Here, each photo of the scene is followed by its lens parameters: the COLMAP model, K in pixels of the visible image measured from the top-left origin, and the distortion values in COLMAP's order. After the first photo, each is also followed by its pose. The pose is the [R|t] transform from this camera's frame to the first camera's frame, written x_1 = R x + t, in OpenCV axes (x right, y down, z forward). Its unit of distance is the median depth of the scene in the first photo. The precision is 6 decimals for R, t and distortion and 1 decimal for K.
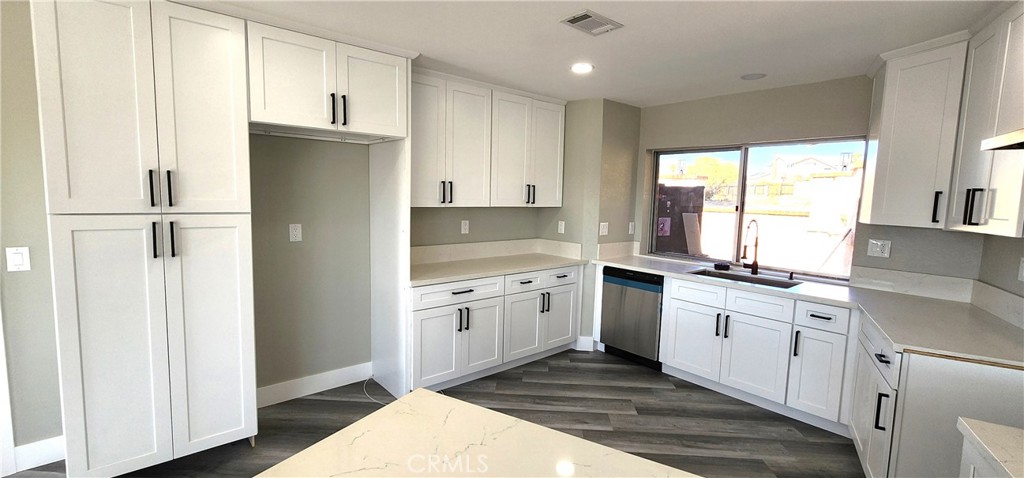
lens RADIAL K [[437.7, 0, 517.7], [0, 437.7, 239.4], [0, 0, 1]] dist [0.001997, 0.000380]
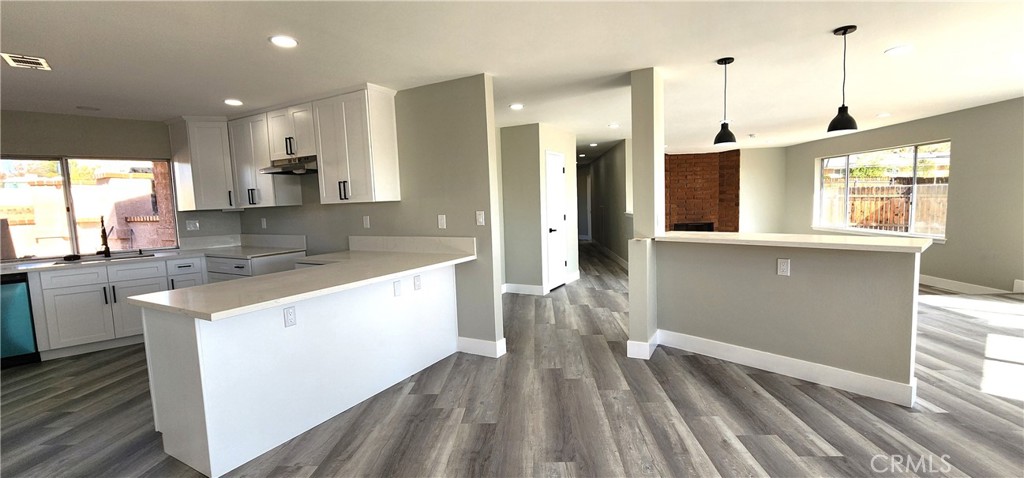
lens RADIAL K [[422.7, 0, 516.6], [0, 422.7, 239.0], [0, 0, 1]] dist [-0.000760, -0.000287]
pose [[-0.009934, -0.116615, 0.993128, -0.797222], [0.136863, 0.983671, 0.116873, 0.049959], [-0.990540, 0.137084, 0.006188, -0.251182]]
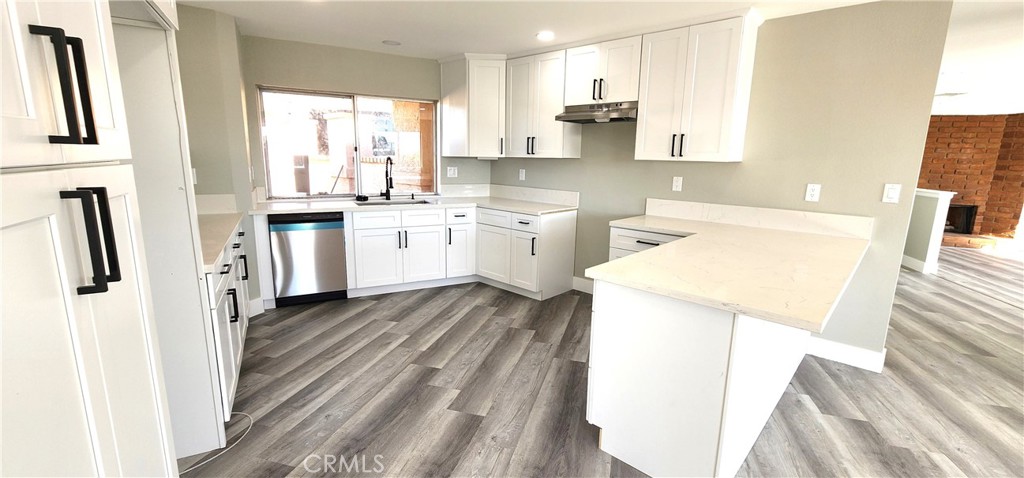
lens RADIAL K [[426.9, 0, 517.3], [0, 426.9, 239.1], [0, 0, 1]] dist [0.000624, 0.000374]
pose [[0.221184, -0.208579, 0.952666, -0.675751], [0.083012, 0.977342, 0.194709, -0.024712], [-0.971693, 0.036016, 0.233487, 0.368589]]
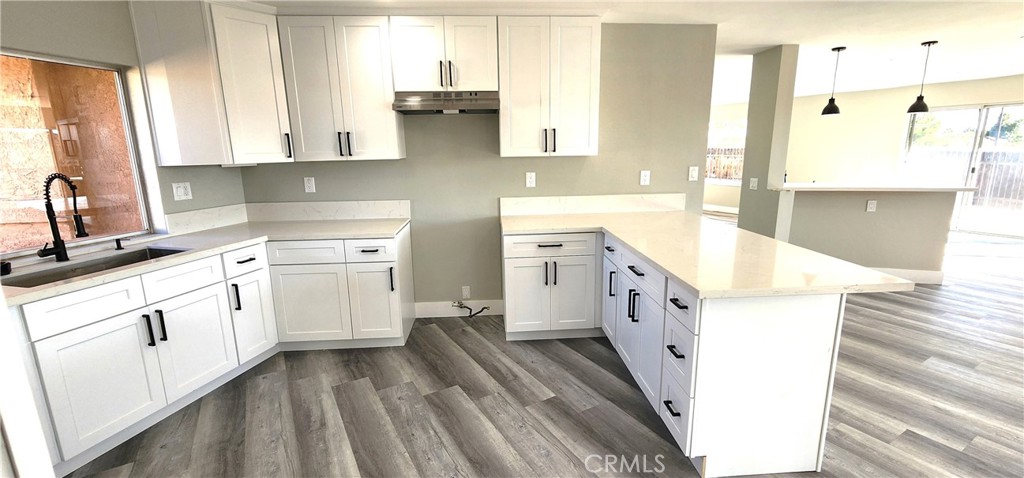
lens RADIAL K [[426.9, 0, 517.3], [0, 426.9, 239.1], [0, 0, 1]] dist [0.000624, 0.000374]
pose [[-0.555804, -0.189674, 0.809386, -0.372960], [0.085155, 0.955512, 0.282394, -0.079635], [-0.826941, 0.225879, -0.514925, 0.843612]]
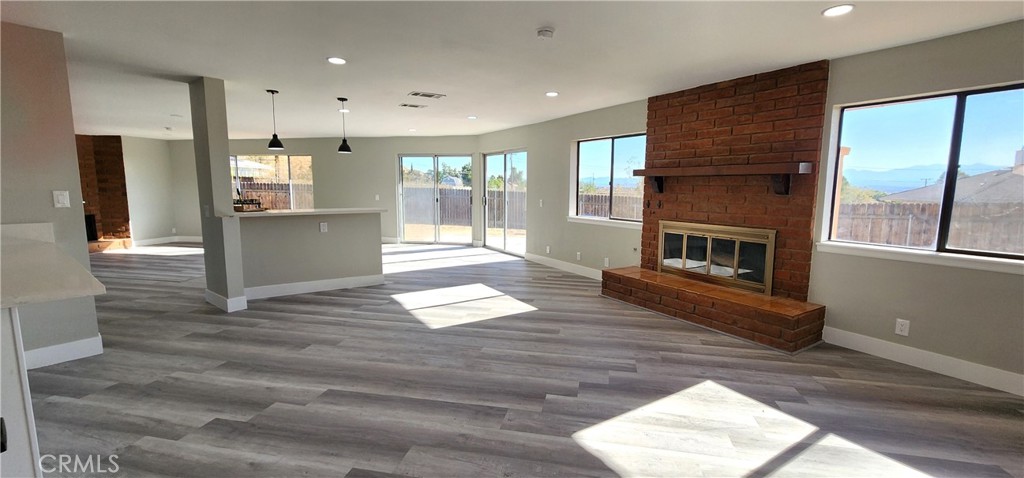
lens RADIAL K [[422.7, 0, 516.6], [0, 422.7, 239.0], [0, 0, 1]] dist [-0.000760, -0.000287]
pose [[-0.987267, -0.052536, 0.150148, -0.844202], [-0.016876, 0.973153, 0.229542, -0.034880], [-0.158176, 0.224085, -0.961648, 0.612940]]
